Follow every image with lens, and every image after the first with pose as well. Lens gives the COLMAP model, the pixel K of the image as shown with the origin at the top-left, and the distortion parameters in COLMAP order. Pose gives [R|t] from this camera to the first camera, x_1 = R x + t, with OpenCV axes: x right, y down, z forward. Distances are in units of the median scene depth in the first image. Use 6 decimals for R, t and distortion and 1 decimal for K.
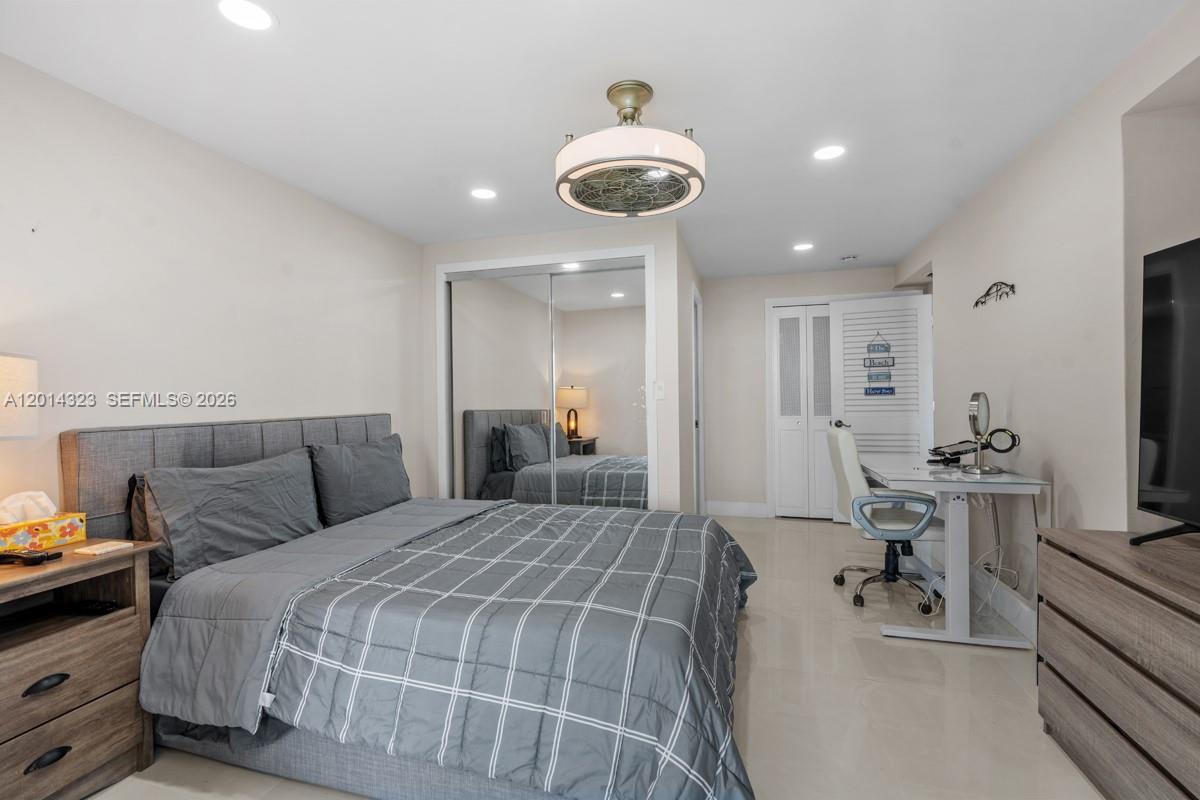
lens RADIAL K [[534.5, 0, 600.9], [0, 534.5, 398.4], [0, 0, 1]] dist [-0.009482, 0.004022]
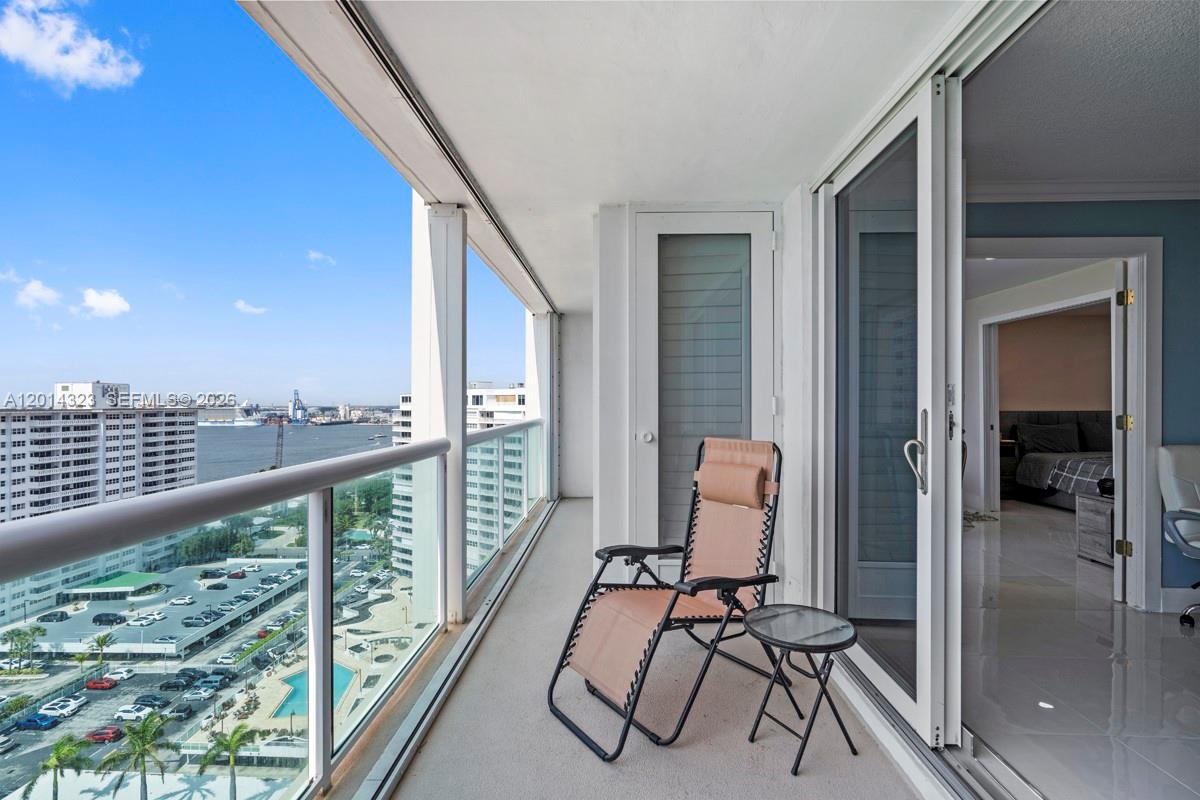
lens RADIAL K [[534.5, 0, 596.0], [0, 534.5, 400.4], [0, 0, 1]] dist [-0.009482, 0.004022]
pose [[0.224294, 0.002353, -0.974519, 2.187803], [-0.007750, 0.999970, 0.000630, 0.006621], [0.974491, 0.007411, 0.224306, -2.811694]]
